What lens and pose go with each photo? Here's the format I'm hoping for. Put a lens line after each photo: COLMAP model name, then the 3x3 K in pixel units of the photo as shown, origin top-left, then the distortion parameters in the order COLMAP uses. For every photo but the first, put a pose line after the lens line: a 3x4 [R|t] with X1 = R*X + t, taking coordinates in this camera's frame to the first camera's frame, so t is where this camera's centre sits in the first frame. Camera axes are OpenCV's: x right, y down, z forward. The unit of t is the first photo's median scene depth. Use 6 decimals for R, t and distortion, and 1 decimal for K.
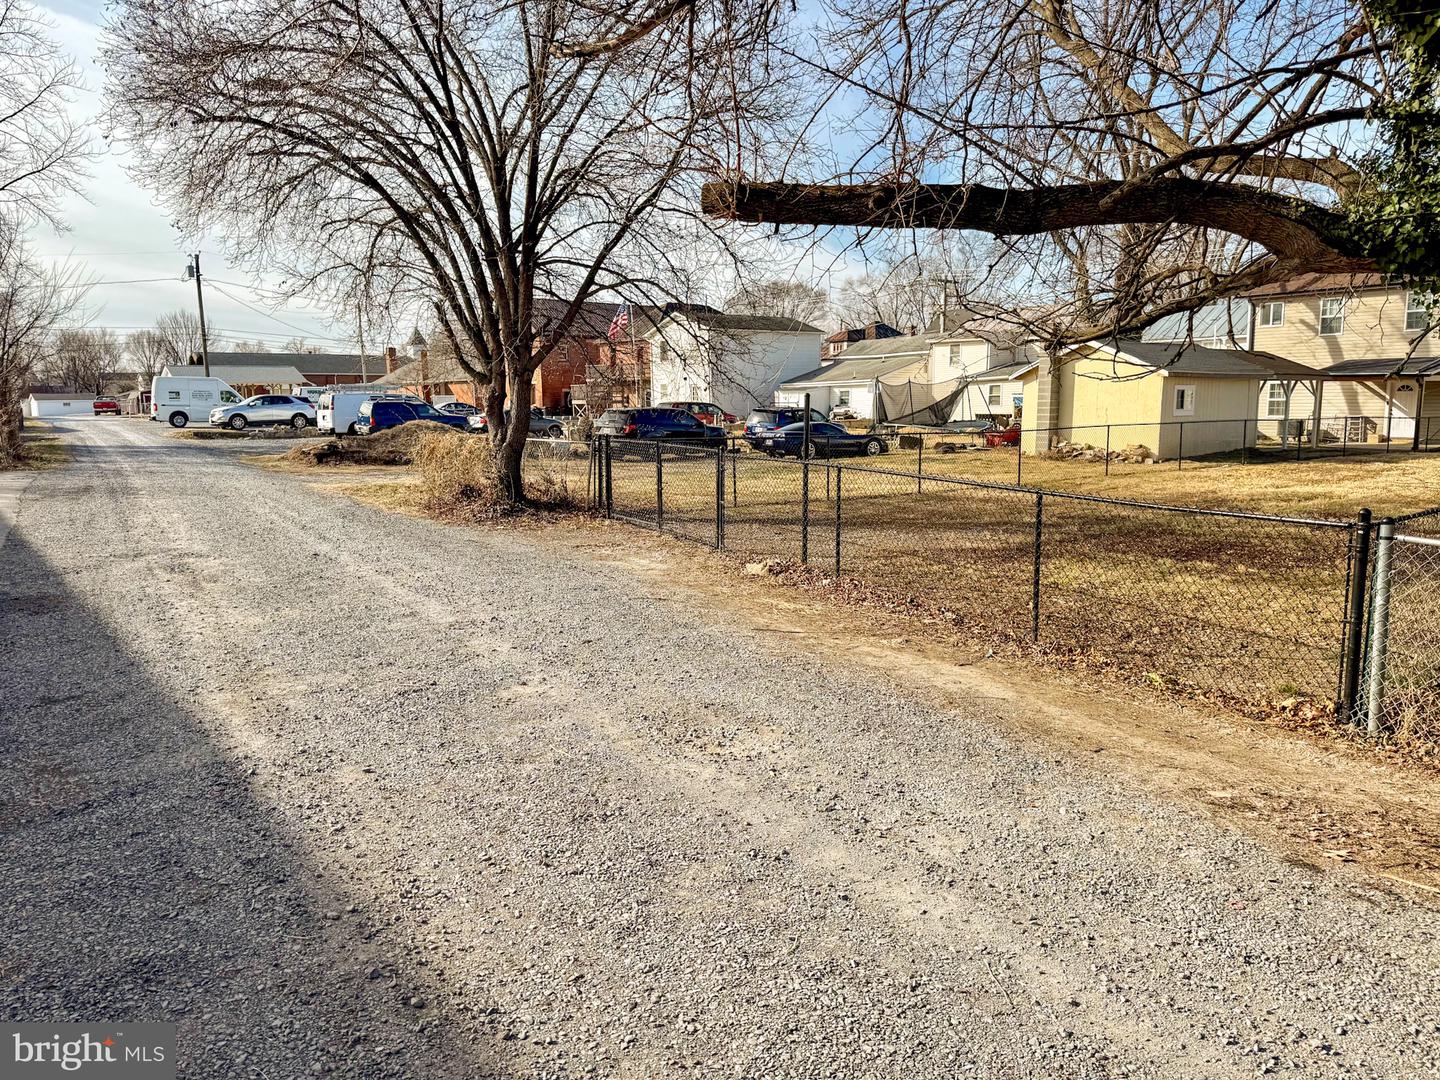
lens RADIAL K [[1020.3, 0, 725.9], [0, 1020.3, 552.0], [0, 0, 1]] dist [0.054698, -0.051991]
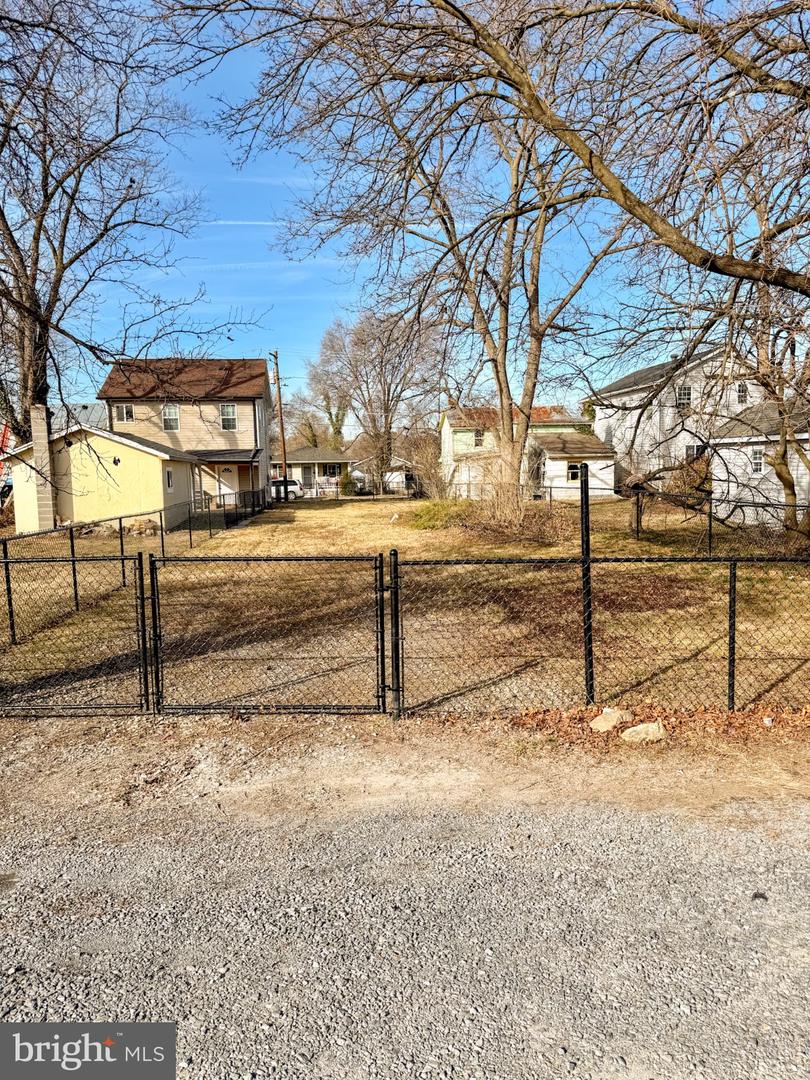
lens RADIAL K [[765.2, 0, 395.2], [0, 765.2, 542.6], [0, 0, 1]] dist [0.054698, -0.051991]
pose [[0.542536, -0.081120, 0.836106, -0.118293], [0.135623, 0.990727, 0.008118, -0.037645], [-0.829012, 0.108991, 0.548507, 0.243728]]
